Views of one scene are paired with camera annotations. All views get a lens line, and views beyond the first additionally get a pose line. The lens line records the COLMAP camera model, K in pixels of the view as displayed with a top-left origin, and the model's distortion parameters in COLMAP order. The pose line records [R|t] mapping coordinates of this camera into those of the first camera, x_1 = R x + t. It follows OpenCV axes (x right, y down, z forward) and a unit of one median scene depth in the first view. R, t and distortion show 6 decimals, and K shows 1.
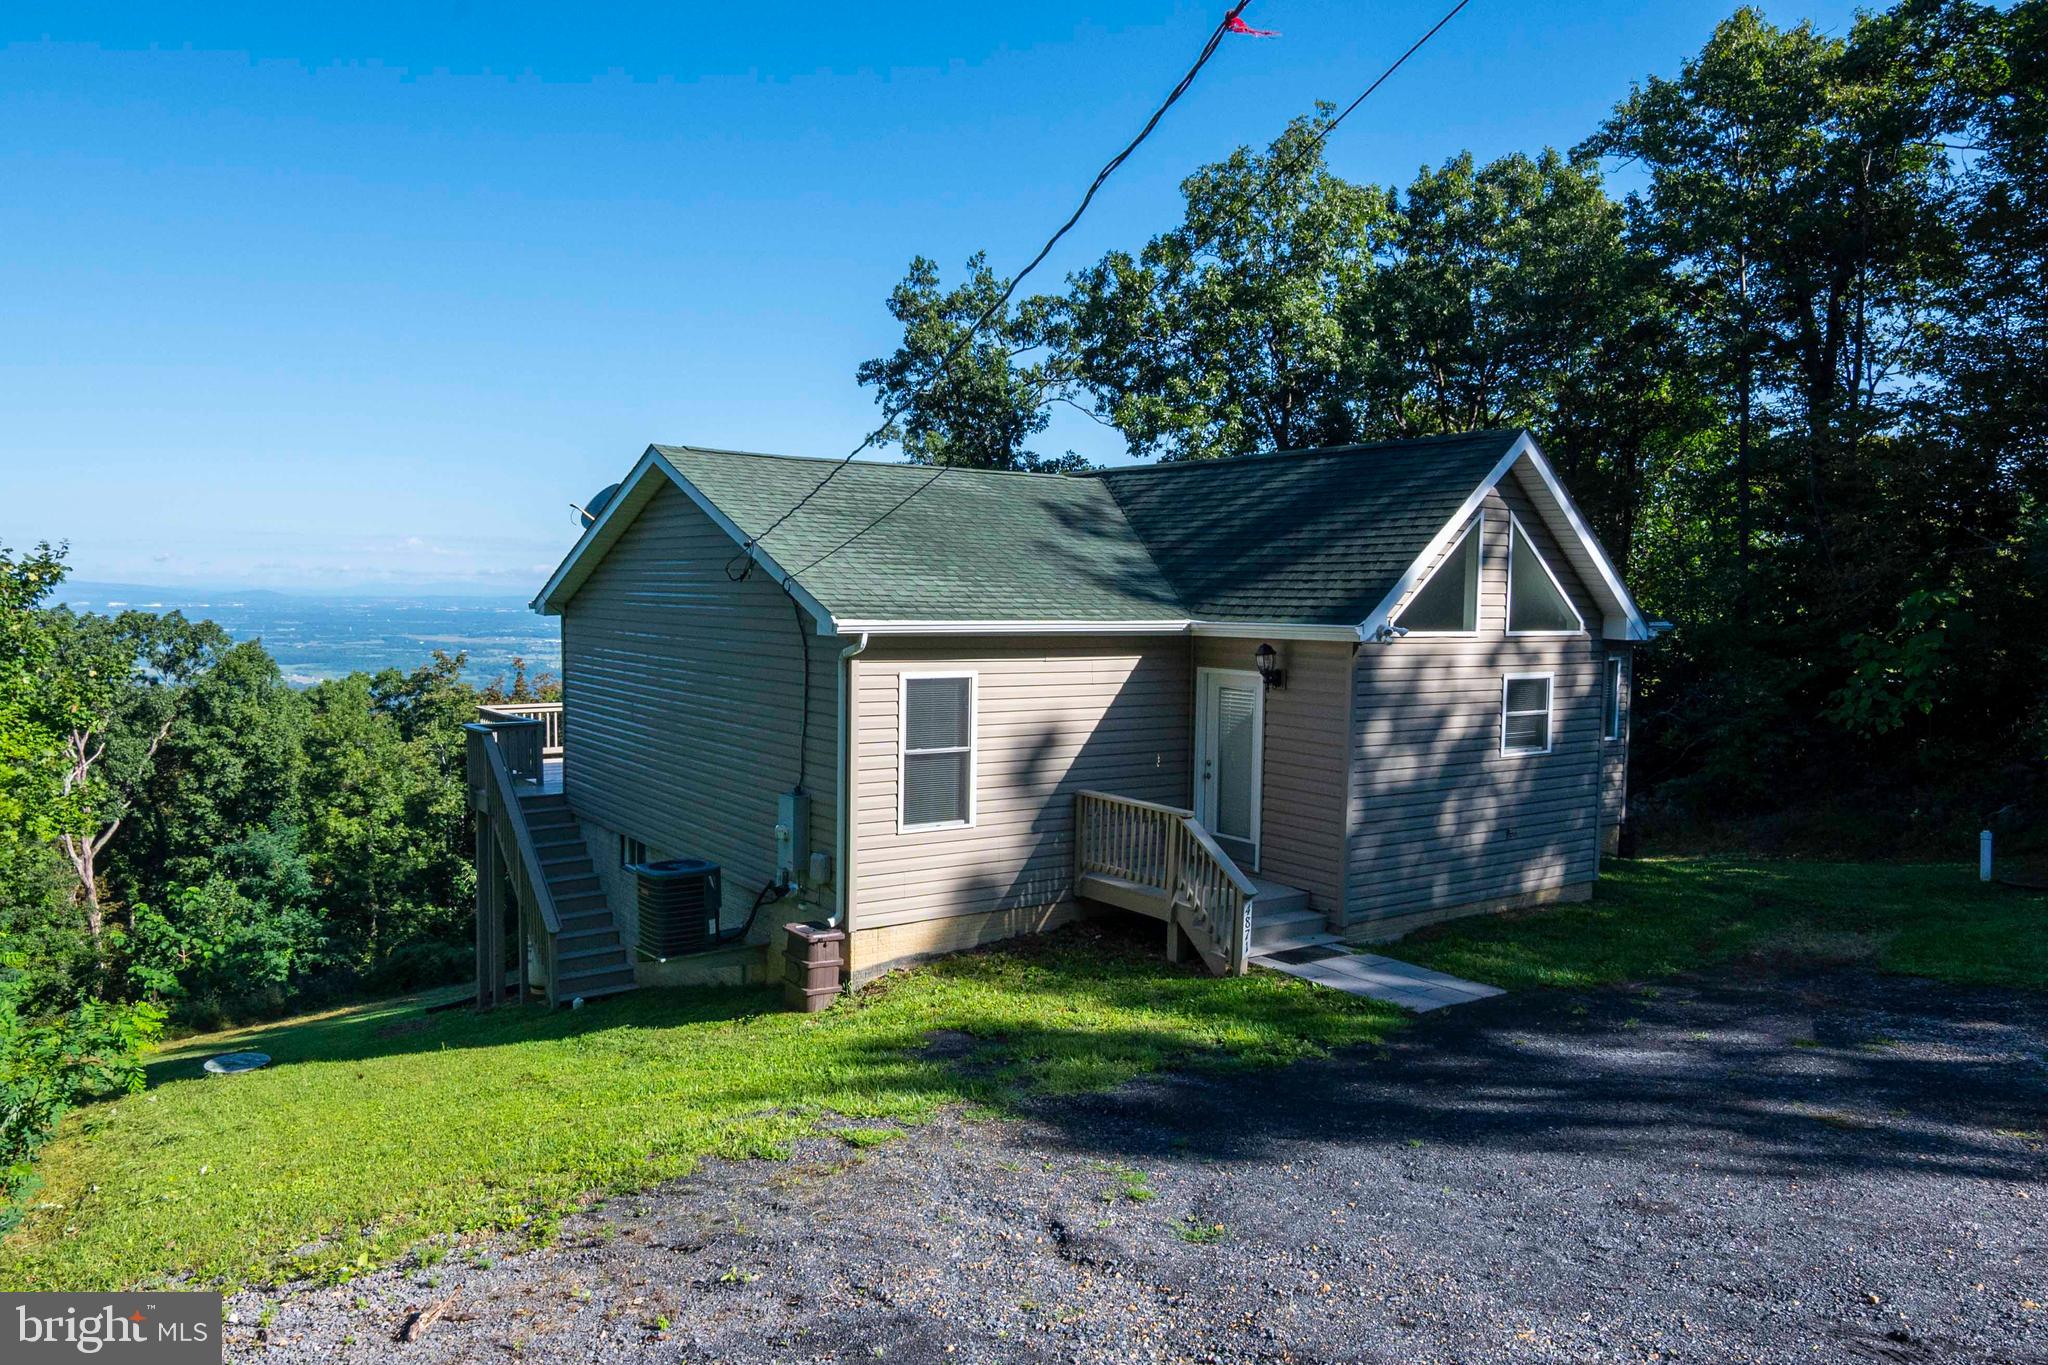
lens RADIAL K [[1442.4, 0, 1013.6], [0, 1442.4, 696.3], [0, 0, 1]] dist [-0.029453, -0.001121]
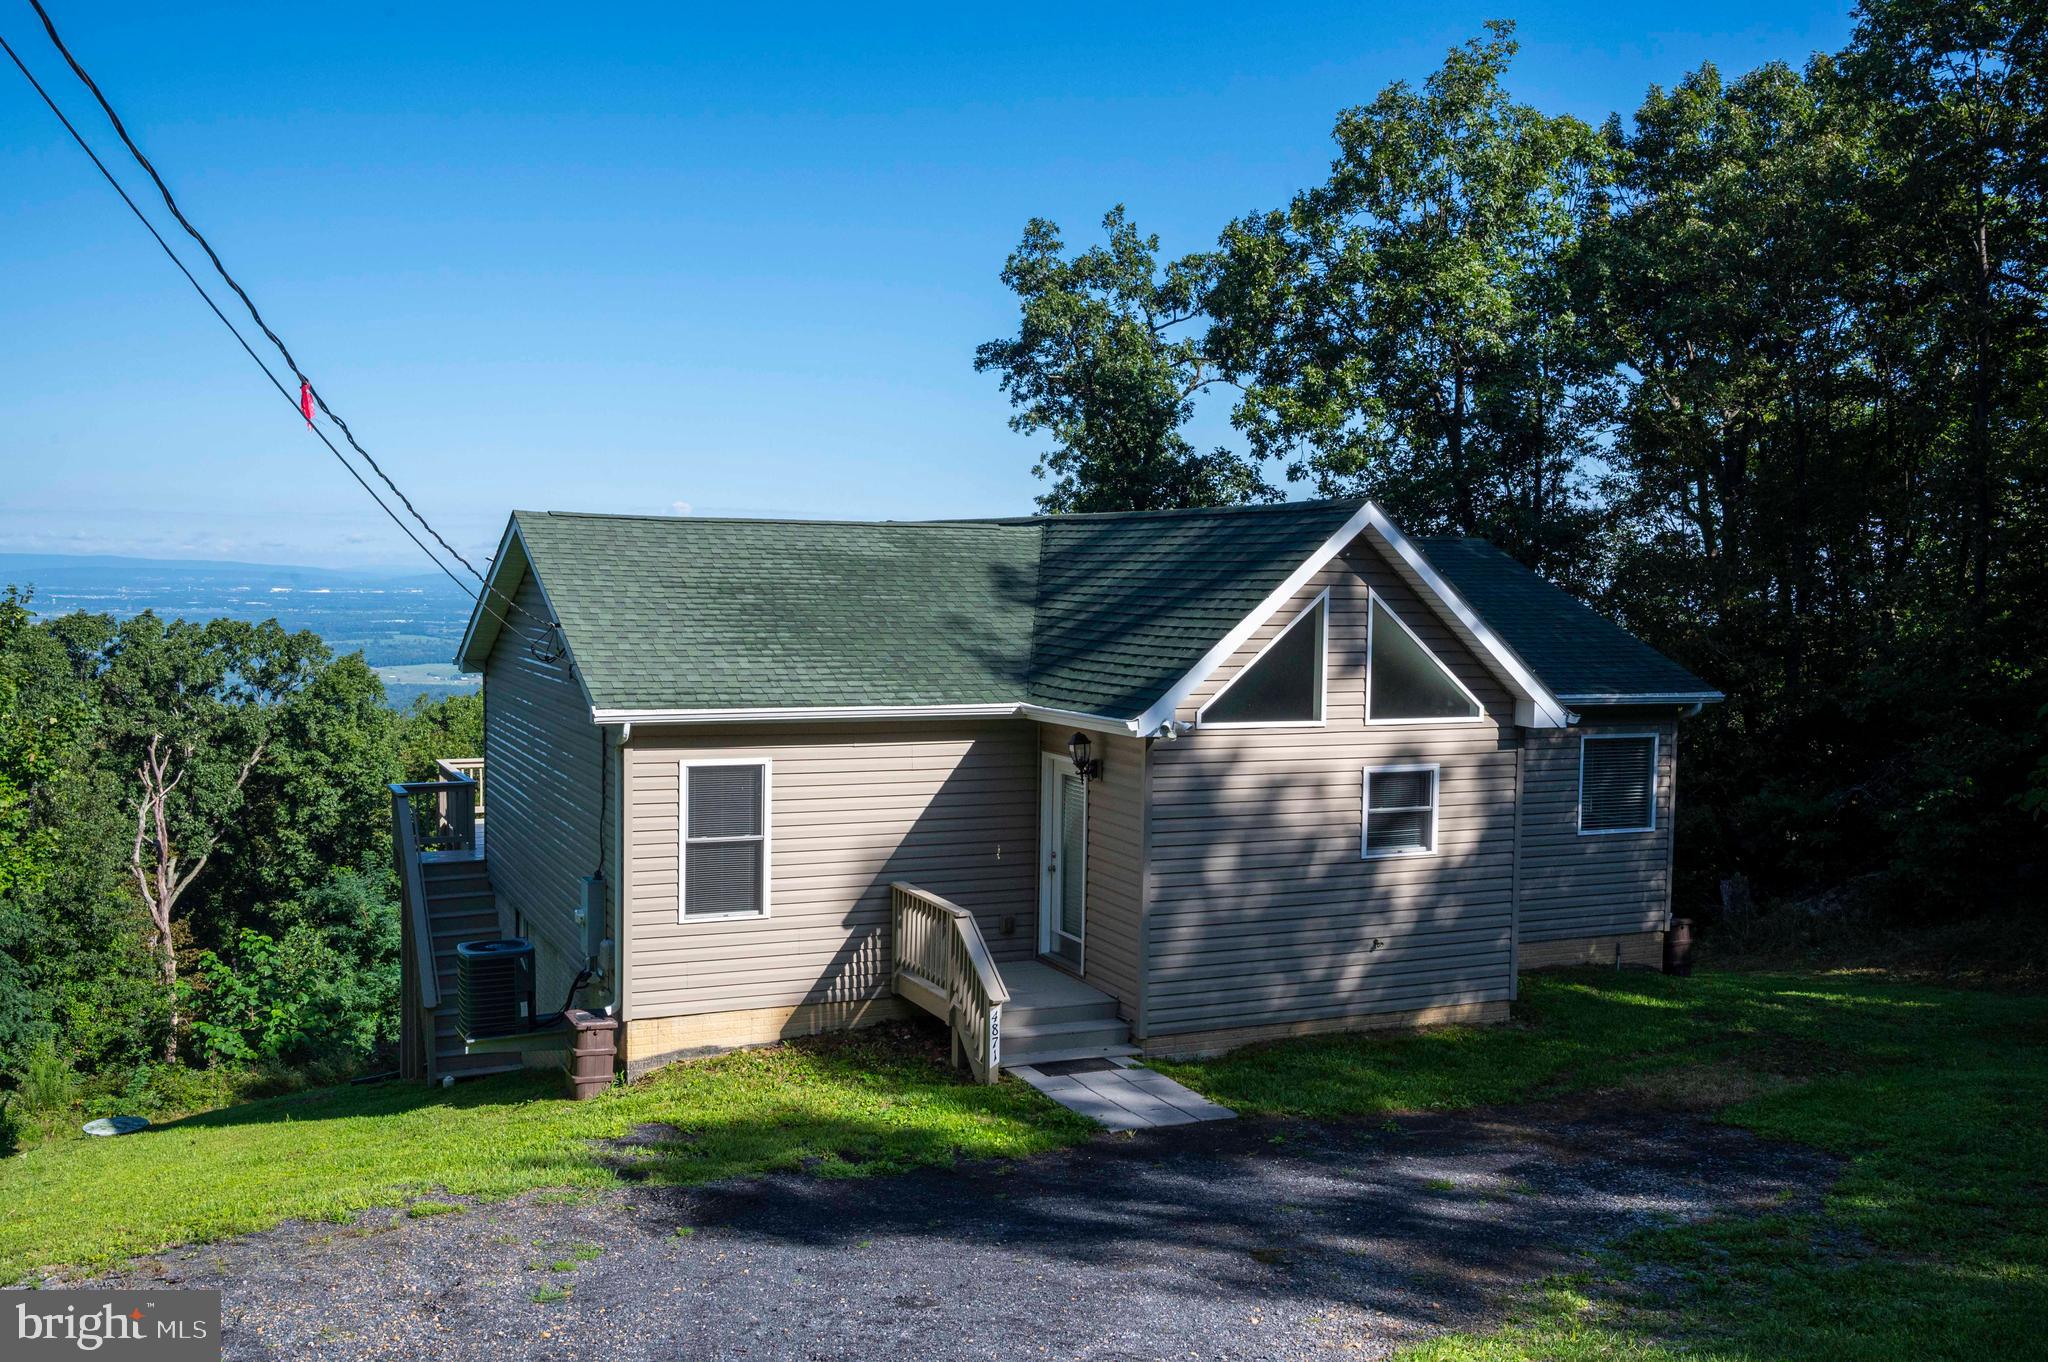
lens RADIAL K [[1862.1, 0, 1024.0], [0, 1862.1, 681.0], [0, 0, 1]] dist [-0.000200, 0.000320]
pose [[0.983337, 0.010791, -0.181469, 0.278767], [-0.013733, 0.999794, -0.014963, -0.039710], [0.181271, 0.017206, 0.983283, -0.154958]]
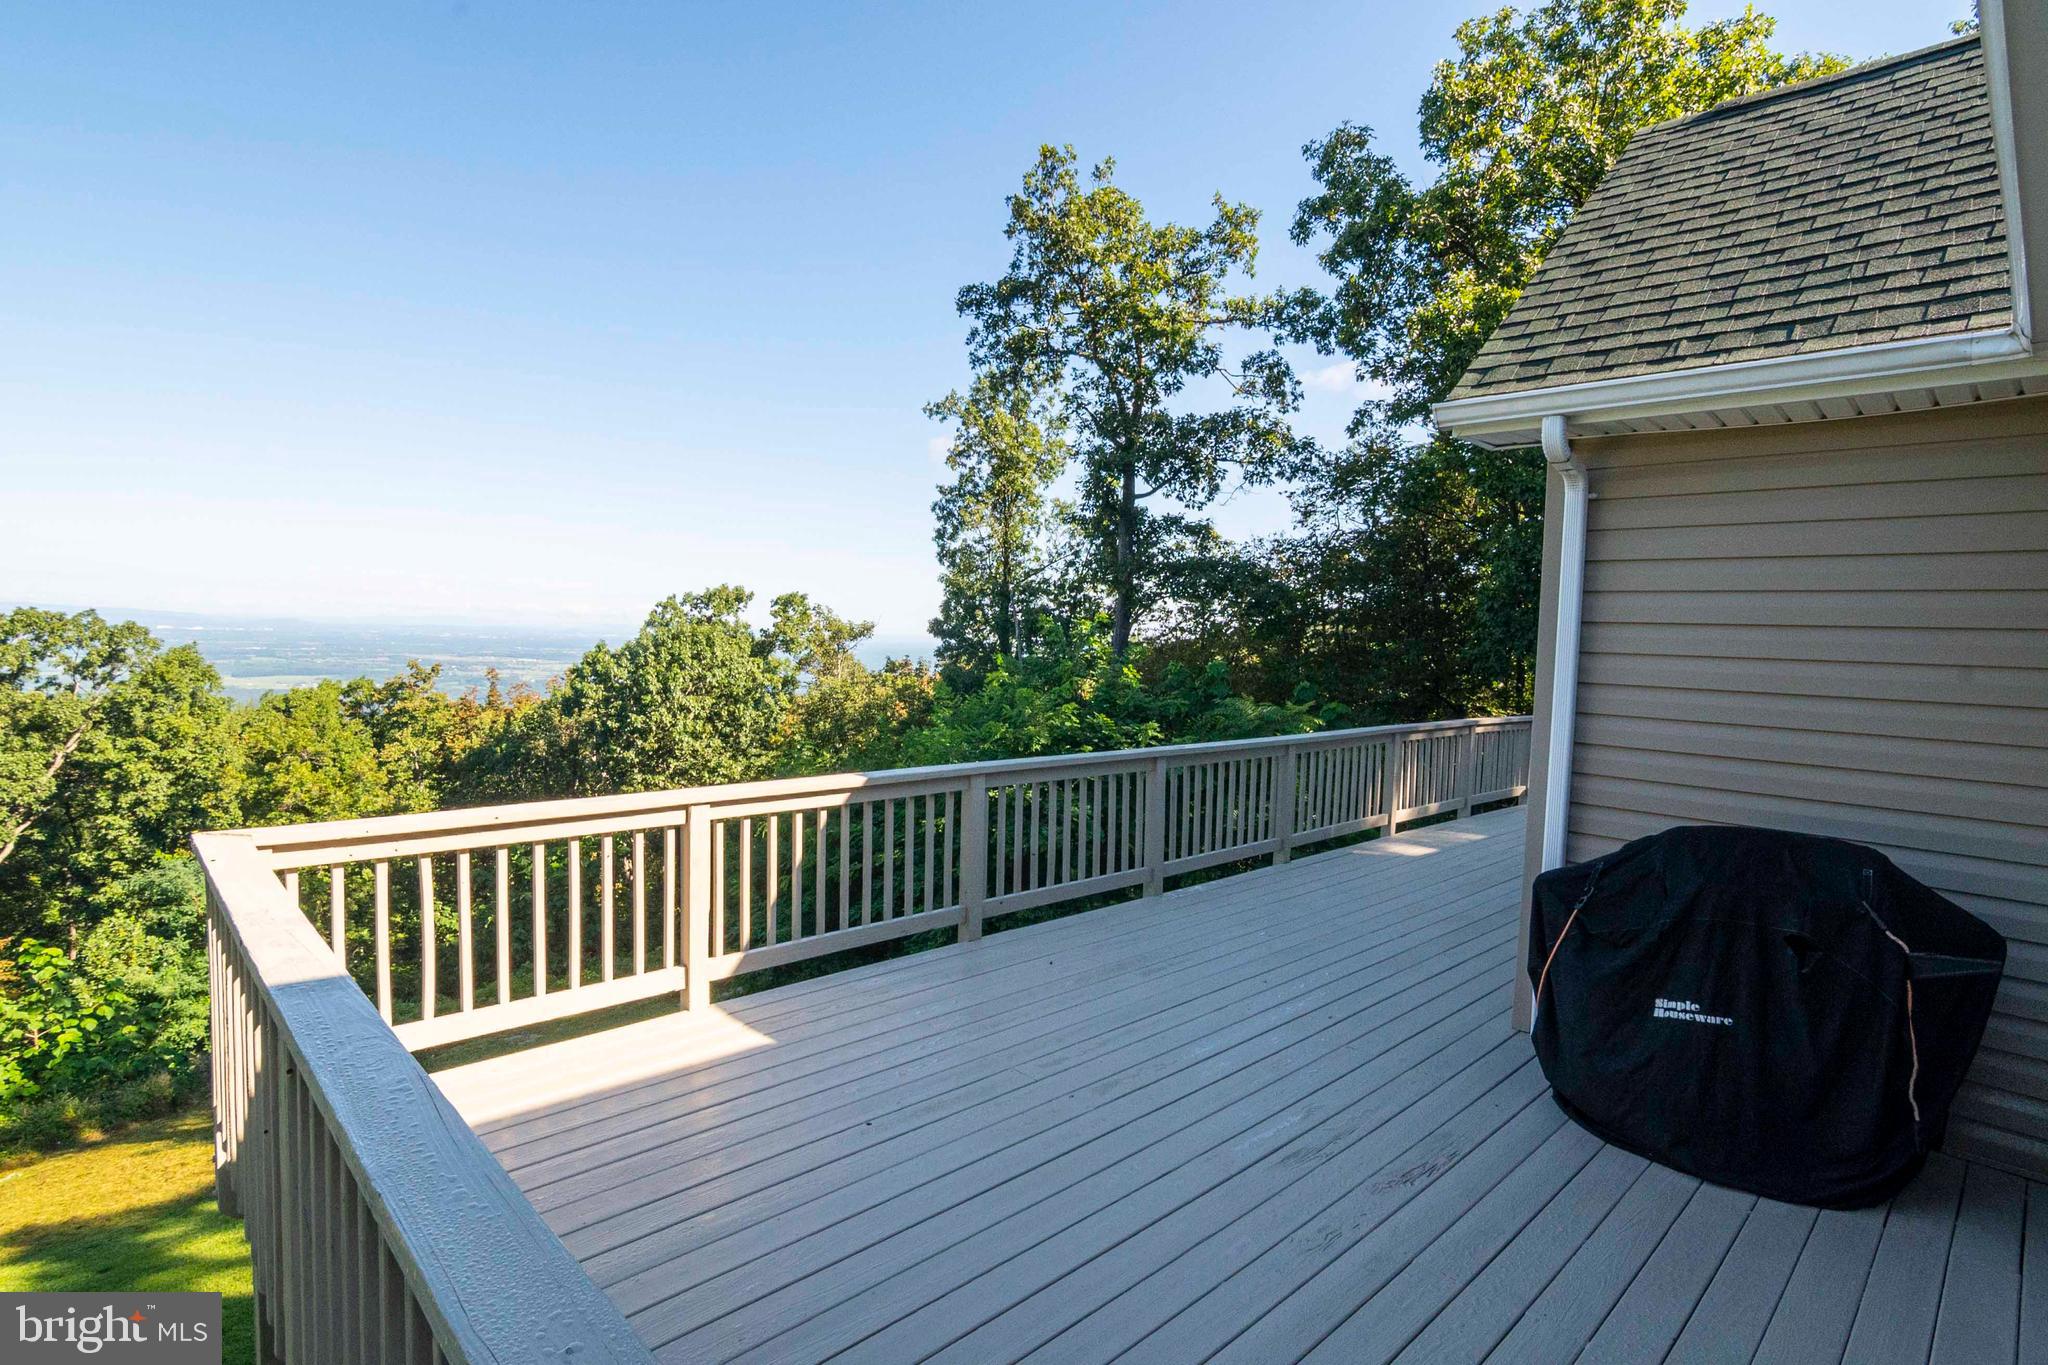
lens RADIAL K [[1010.8, 0, 1015.8], [0, 1010.8, 687.2], [0, 0, 1]] dist [-0.045928, 0.019816]
pose [[0.989075, 0.008175, 0.147184, -0.356585], [-0.005736, 0.999839, -0.016985, -0.014346], [-0.147299, 0.015955, 0.988963, 1.072662]]
